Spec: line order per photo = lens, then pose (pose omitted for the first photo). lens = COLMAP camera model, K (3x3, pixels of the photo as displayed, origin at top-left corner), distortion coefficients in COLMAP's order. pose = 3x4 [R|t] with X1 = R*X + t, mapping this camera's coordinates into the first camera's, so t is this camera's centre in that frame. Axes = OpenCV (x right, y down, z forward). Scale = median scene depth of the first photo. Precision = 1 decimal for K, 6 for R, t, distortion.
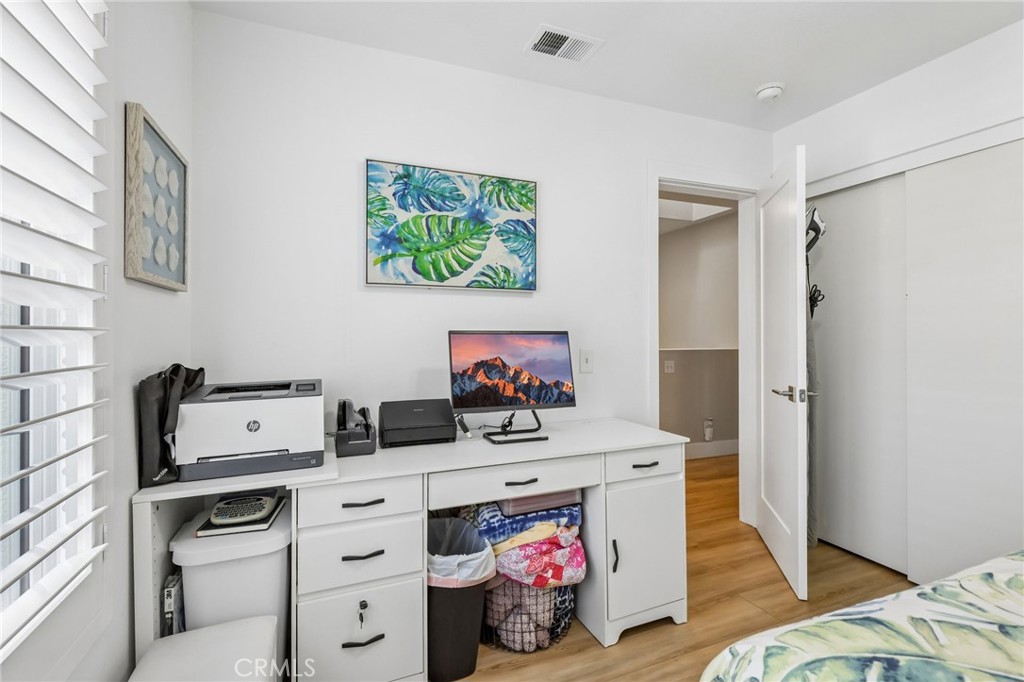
lens RADIAL K [[468.3, 0, 511.6], [0, 468.3, 336.1], [0, 0, 1]] dist [0.000808, -0.001265]
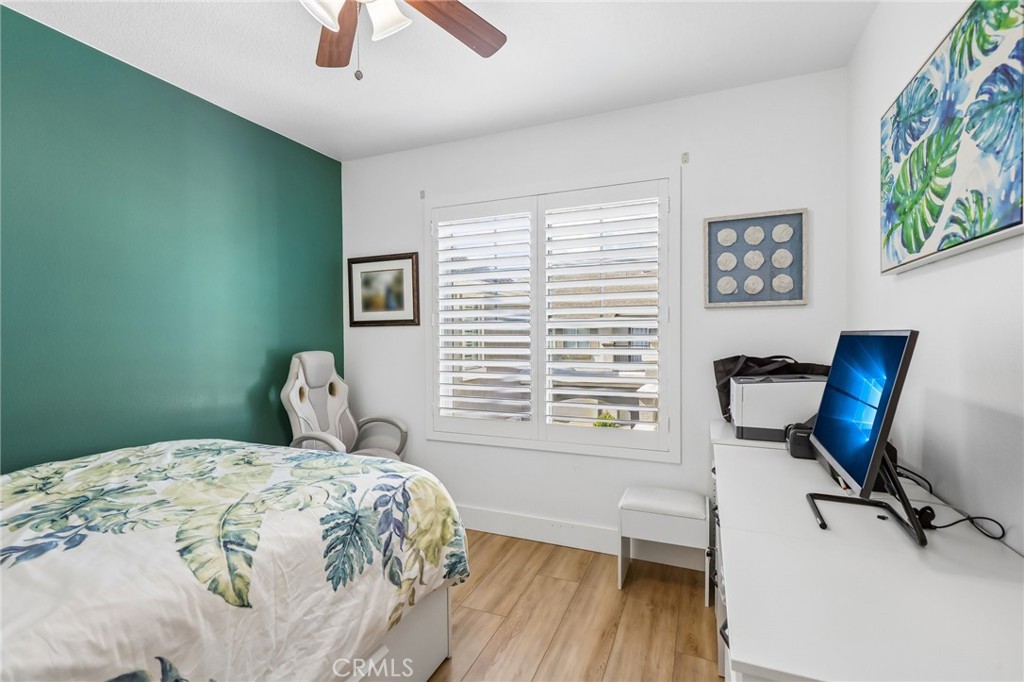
lens RADIAL K [[468.3, 0, 512.1], [0, 468.3, 340.5], [0, 0, 1]] dist [0.000808, -0.001265]
pose [[-0.710460, 0.010842, -0.703654, 0.650169], [0.003452, 0.999923, 0.011922, -0.007278], [0.703729, 0.006041, -0.710443, 1.025329]]
